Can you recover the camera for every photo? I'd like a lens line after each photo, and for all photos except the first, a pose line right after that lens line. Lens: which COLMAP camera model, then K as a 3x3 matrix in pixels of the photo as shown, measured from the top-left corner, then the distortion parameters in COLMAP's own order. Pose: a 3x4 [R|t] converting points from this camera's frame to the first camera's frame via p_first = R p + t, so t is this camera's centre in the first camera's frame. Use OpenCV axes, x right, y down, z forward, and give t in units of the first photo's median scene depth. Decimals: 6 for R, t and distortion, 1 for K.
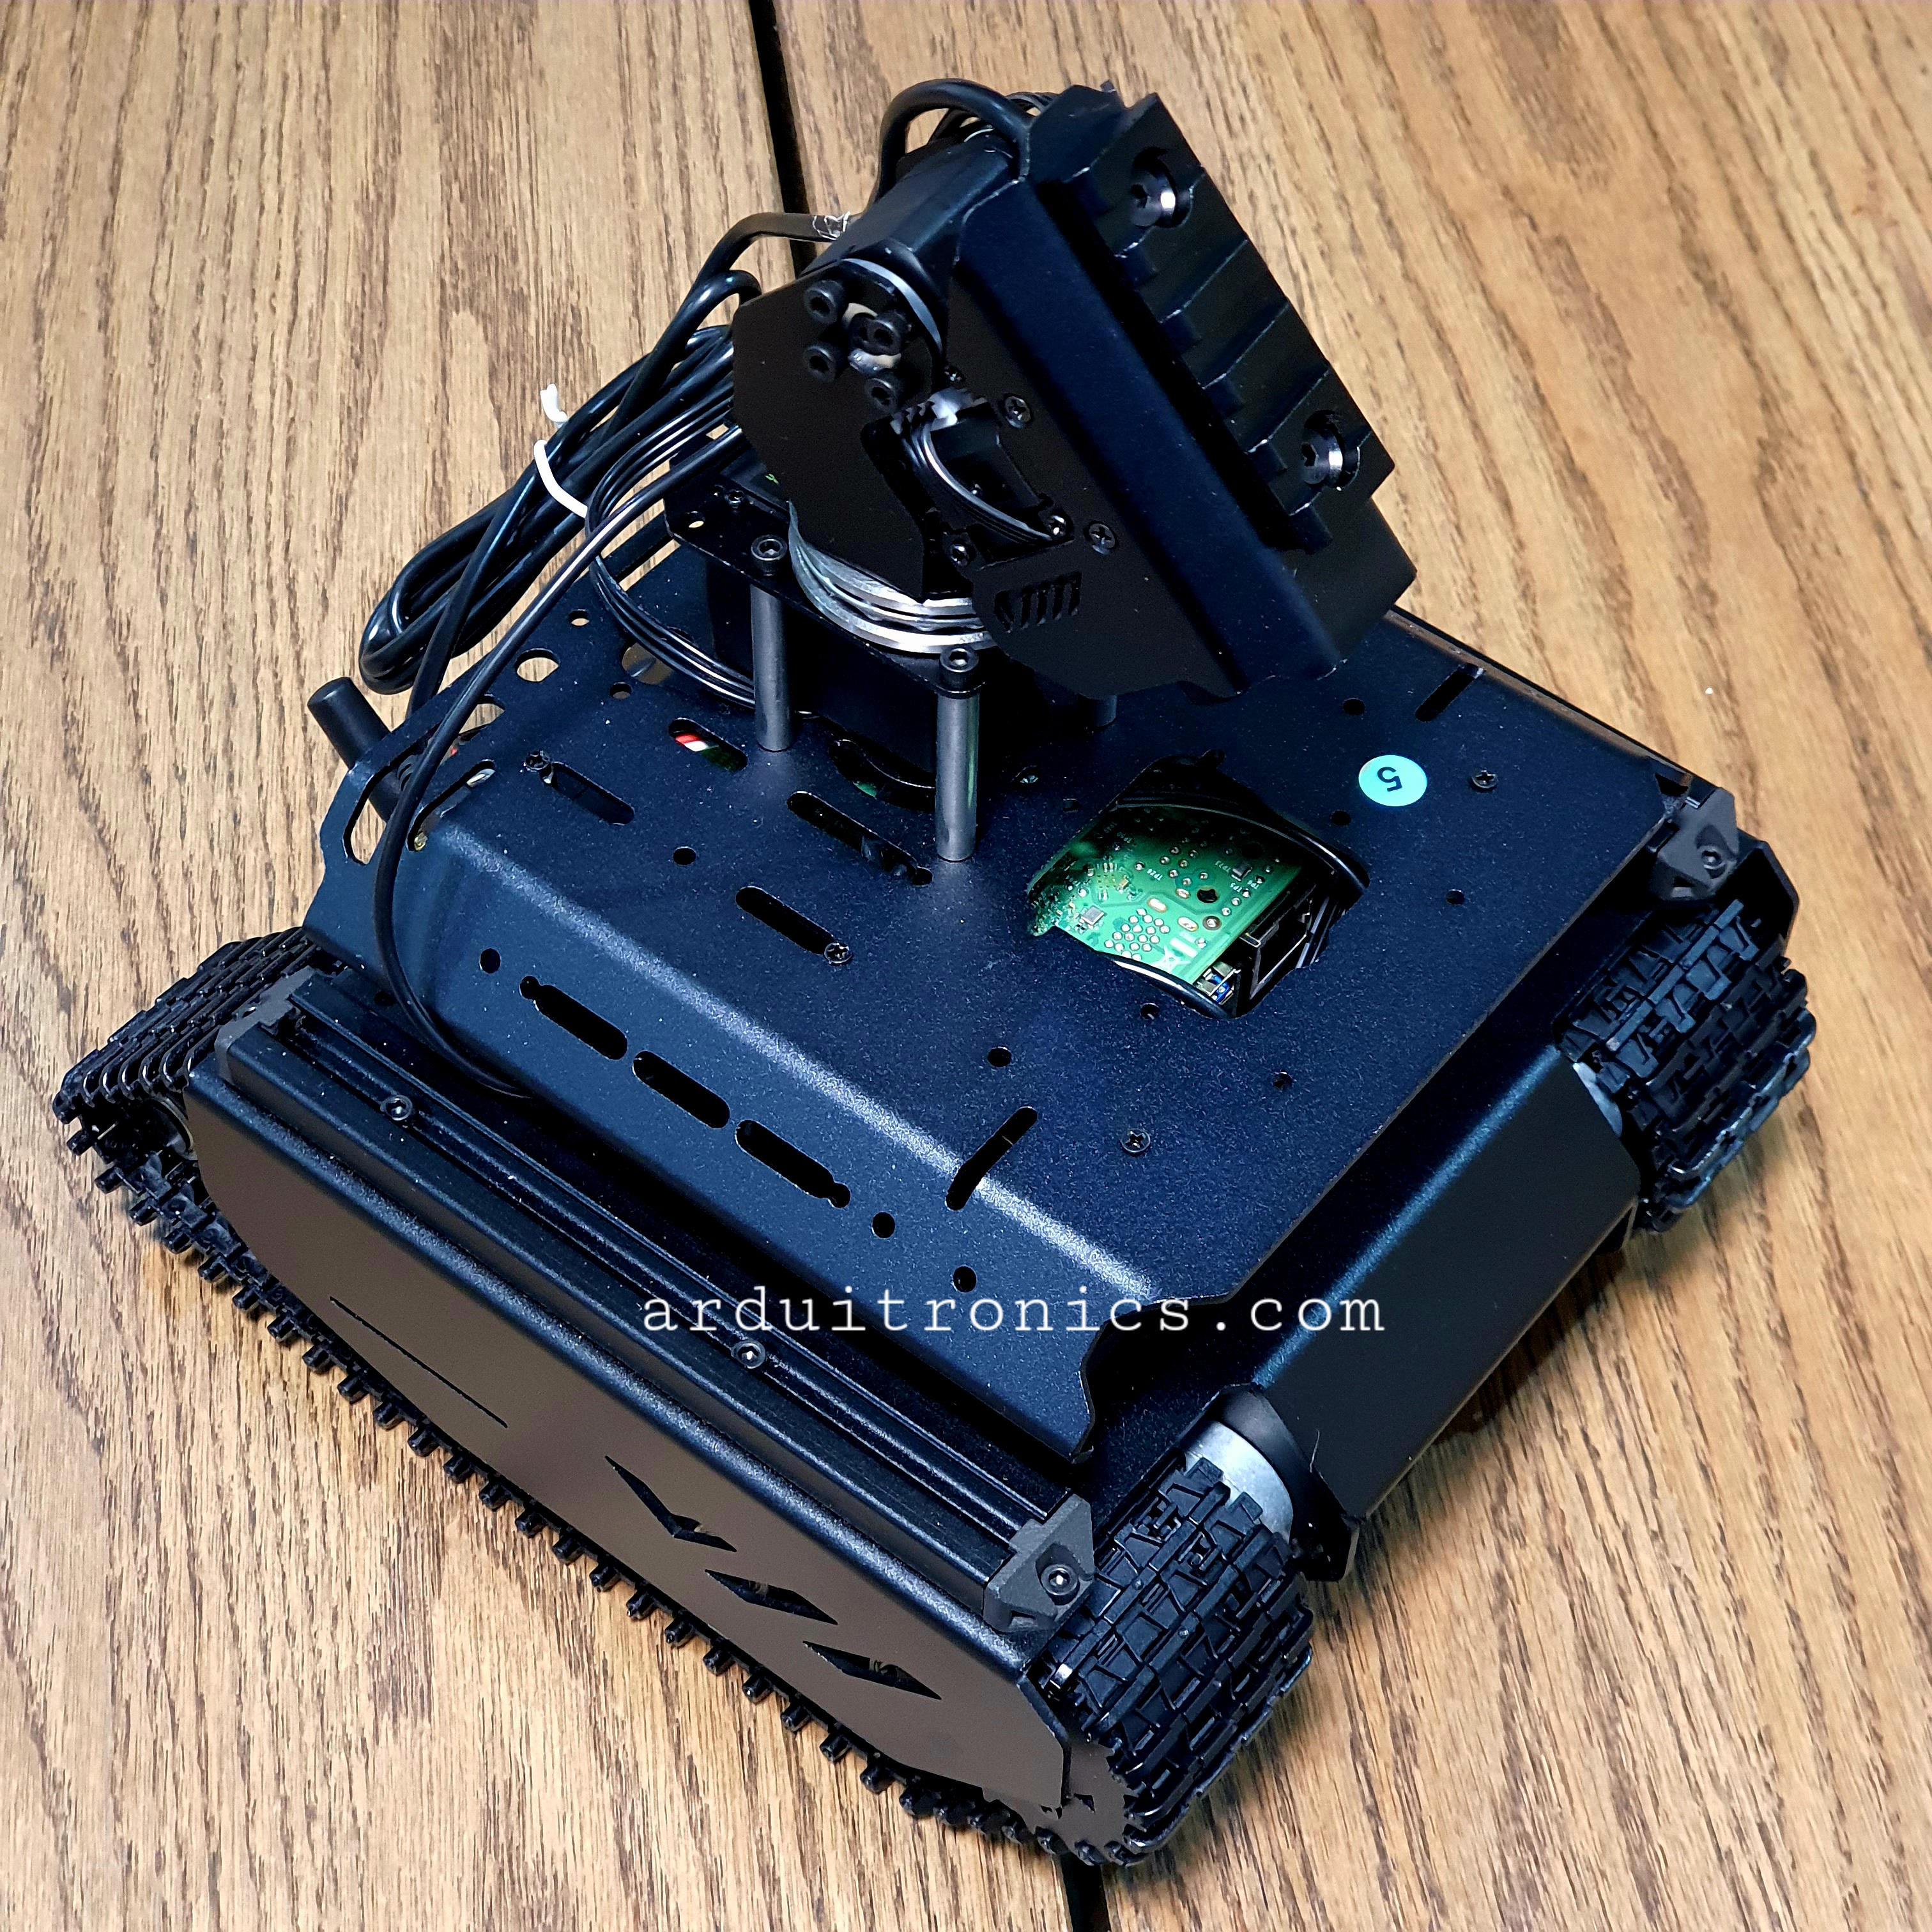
lens RADIAL K [[3823.6, 0, 978.8], [0, 3823.6, 955.8], [0, 0, 1]] dist [0.044187, 0.000000]
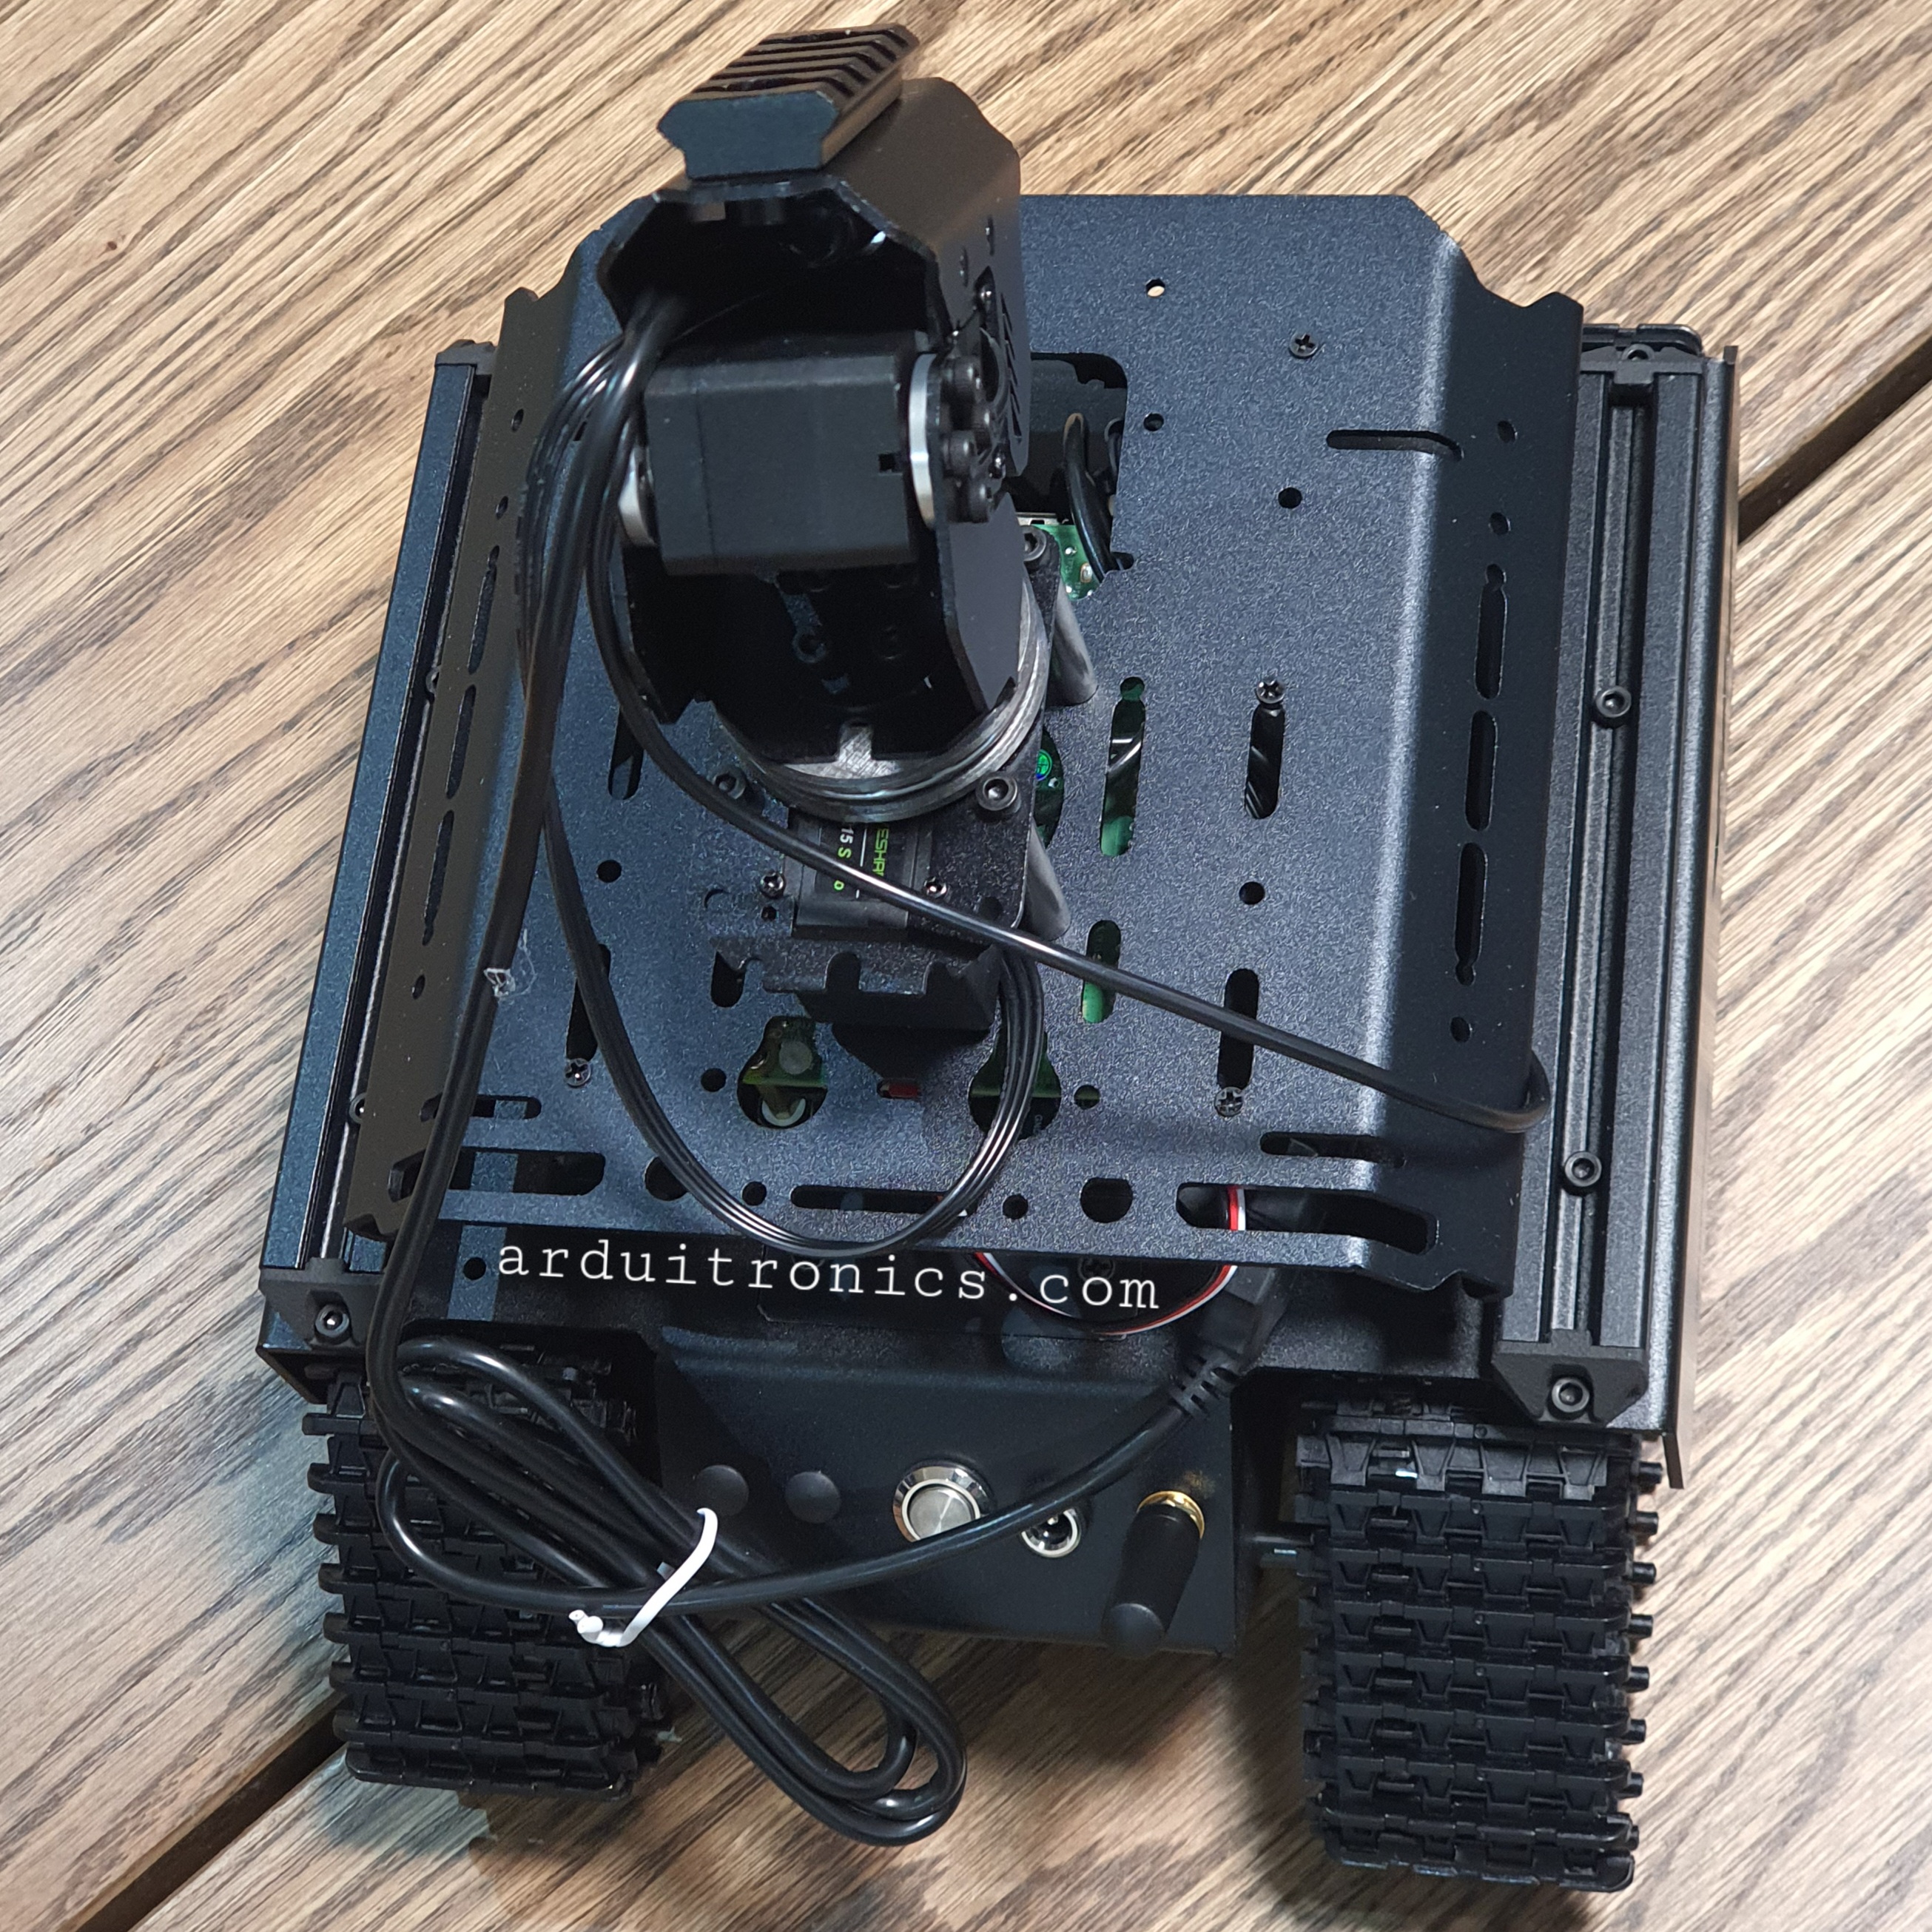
lens RADIAL K [[4439.0, 0, 914.8], [0, 4439.0, 907.5], [0, 0, 1]] dist [0.044209, 0.000000]
pose [[-0.516521, -0.743709, 0.424387, -0.416569], [0.761319, -0.172023, 0.625142, -0.638762], [-0.391919, 0.645992, 0.655053, 0.310726]]
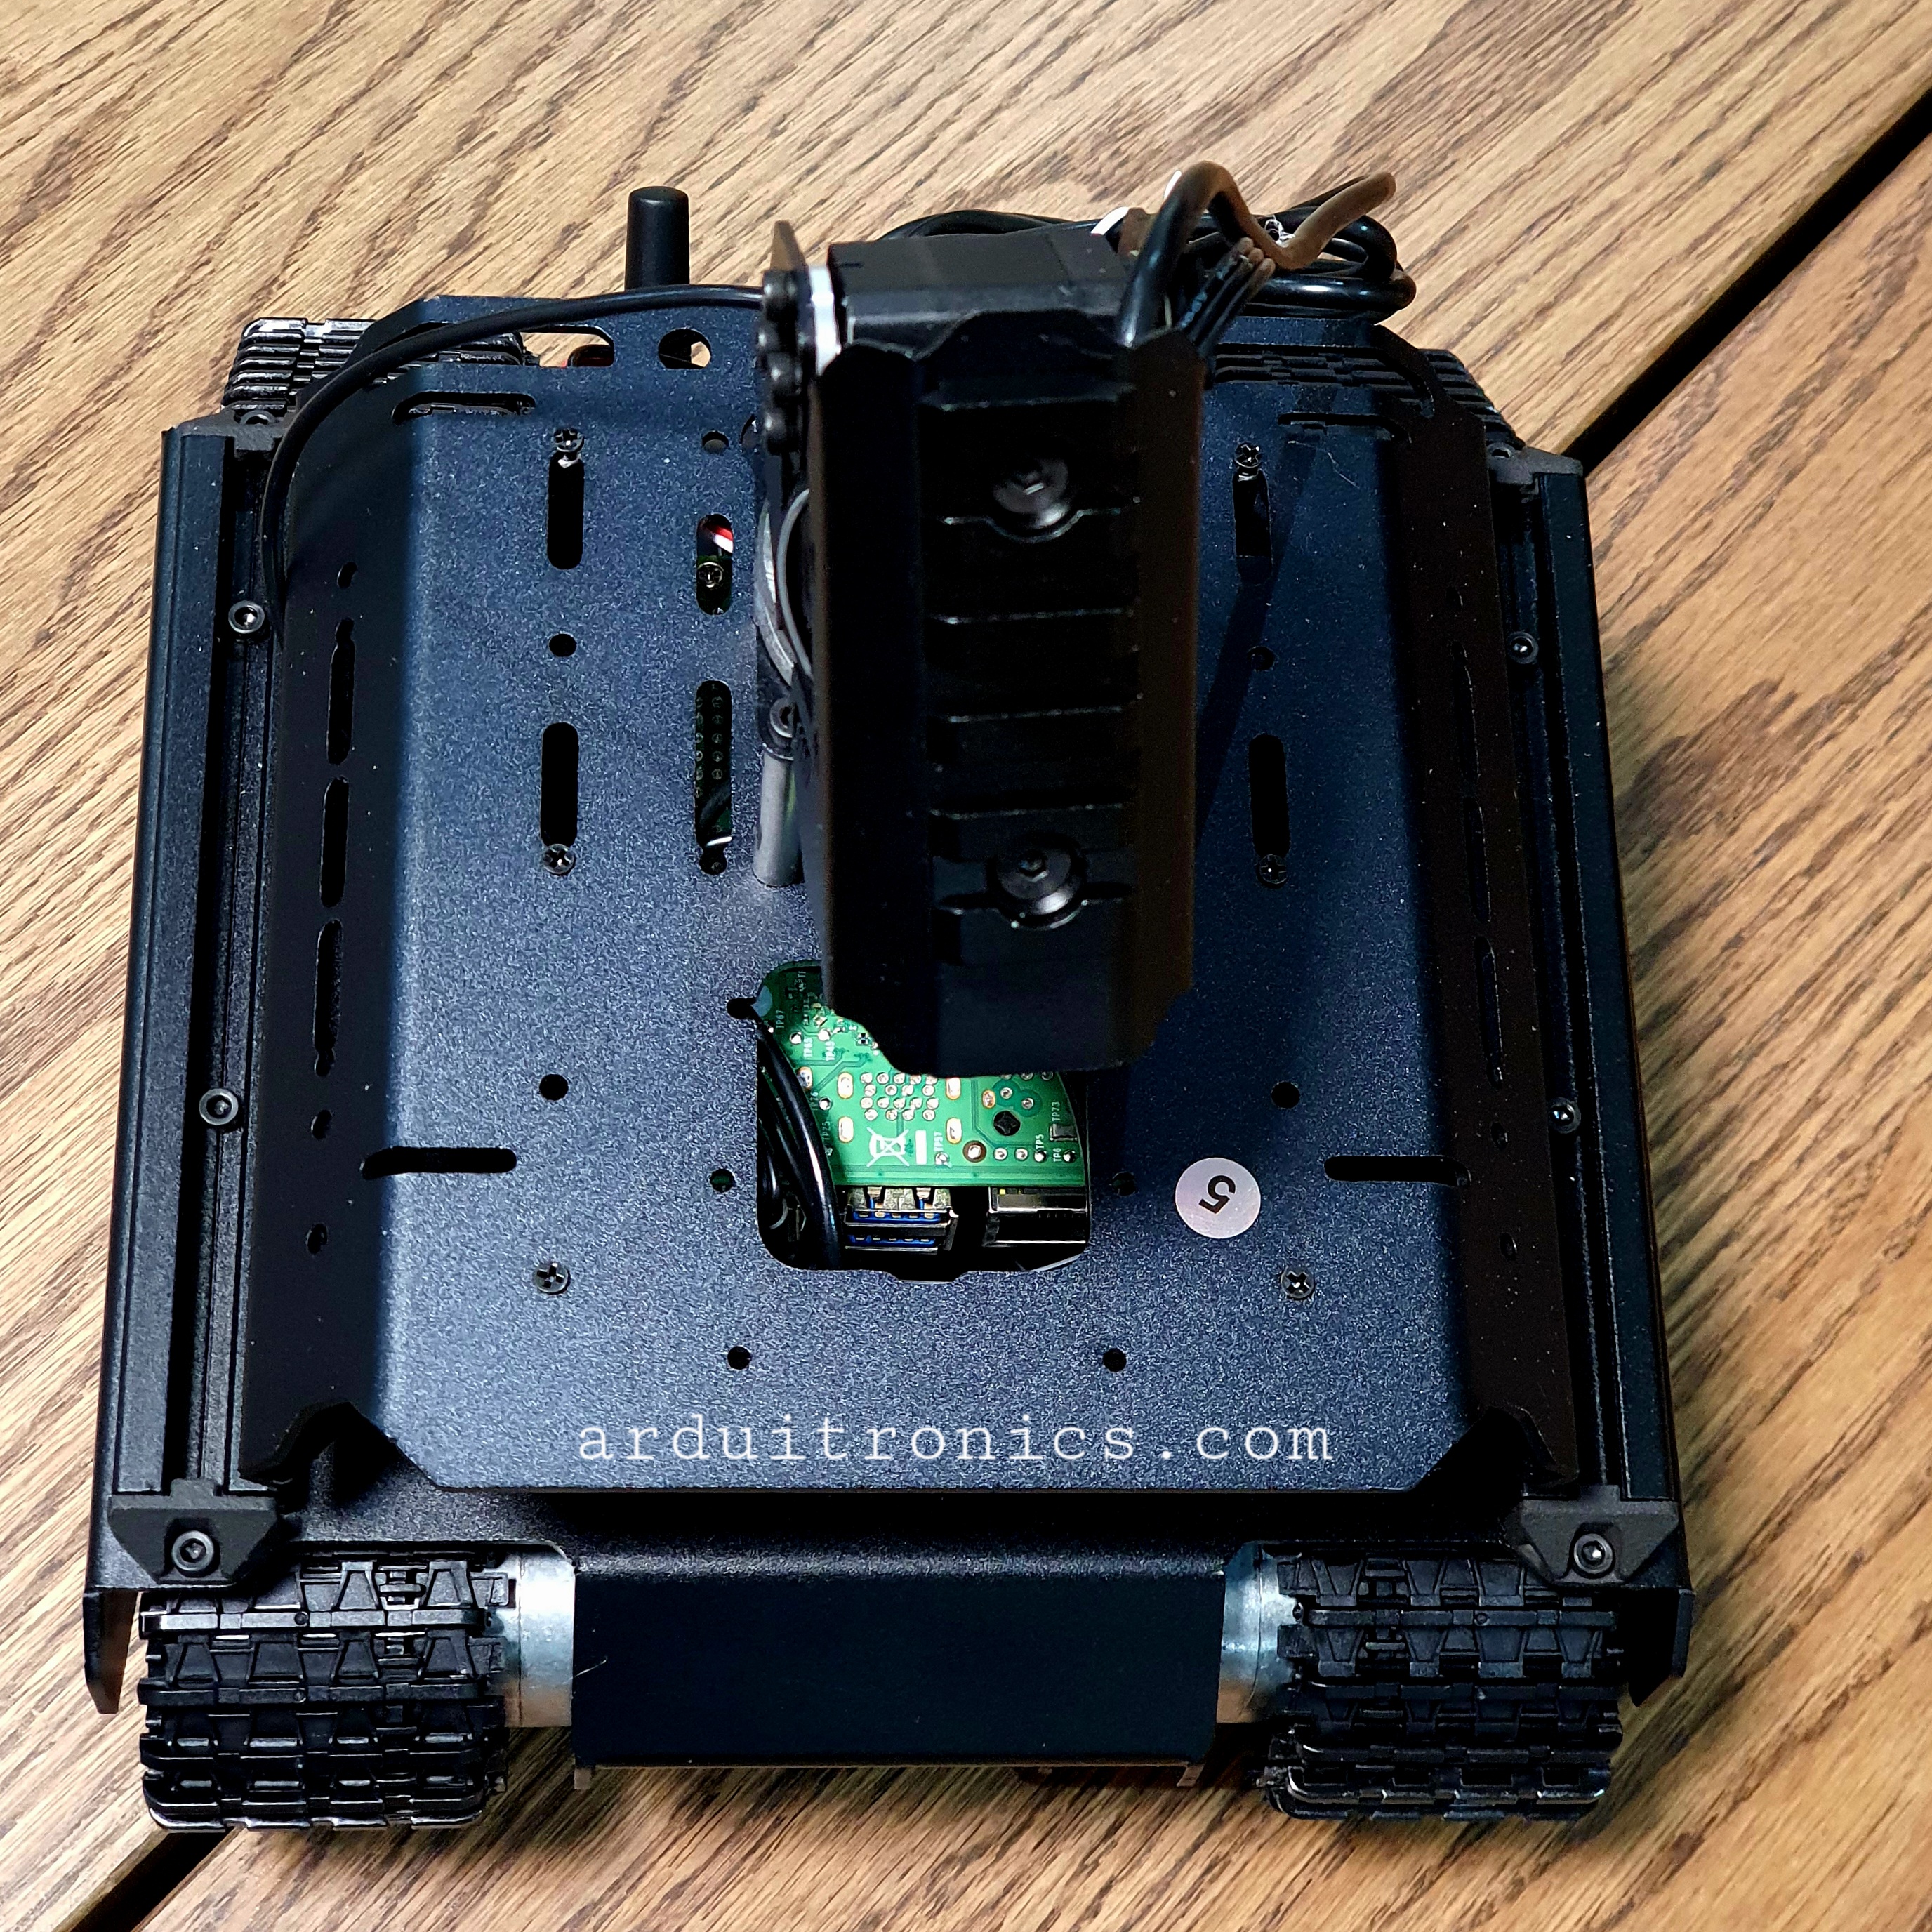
lens RADIAL K [[4205.1, 0, 989.8], [0, 4205.1, 845.4], [0, 0, 1]] dist [0.042035, 0.000000]
pose [[0.640175, 0.711399, -0.289979, 0.247782], [-0.640184, 0.702666, 0.310525, -0.299667], [0.424665, -0.013150, 0.905255, 0.174366]]
